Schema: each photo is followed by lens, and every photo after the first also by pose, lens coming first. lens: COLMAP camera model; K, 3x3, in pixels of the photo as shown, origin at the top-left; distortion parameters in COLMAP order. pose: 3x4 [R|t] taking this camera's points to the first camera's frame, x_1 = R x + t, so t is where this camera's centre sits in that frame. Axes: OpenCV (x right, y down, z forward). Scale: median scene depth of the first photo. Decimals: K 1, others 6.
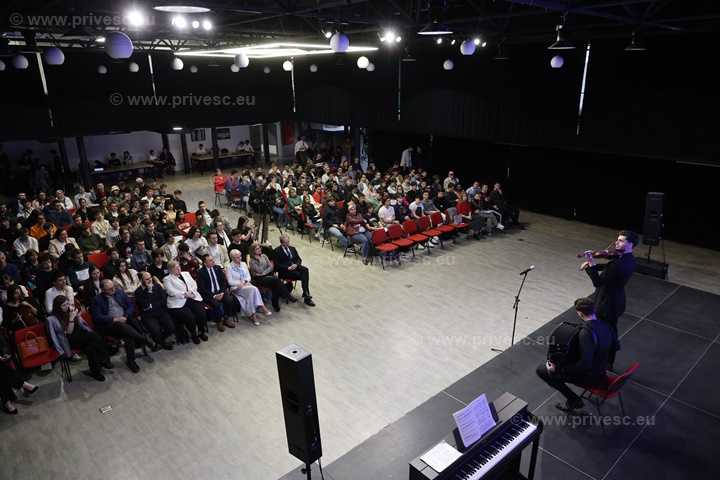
lens RADIAL K [[479.5, 0, 362.1], [0, 479.5, 242.8], [0, 0, 1]] dist [-0.009435, 0.003587]
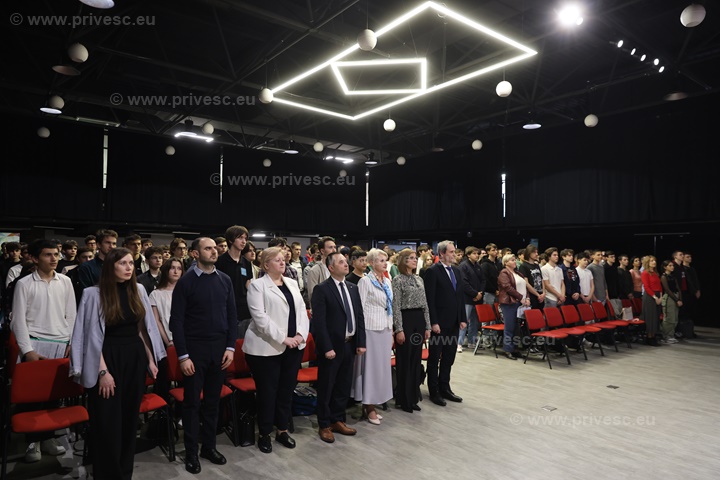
lens RADIAL K [[479.5, 0, 362.1], [0, 479.5, 242.8], [0, 0, 1]] dist [-0.009435, 0.003587]
pose [[0.997008, 0.015651, -0.075692, -0.188415], [-0.040850, 0.938038, -0.344115, 0.153138], [0.065616, 0.346178, 0.935871, 0.399753]]
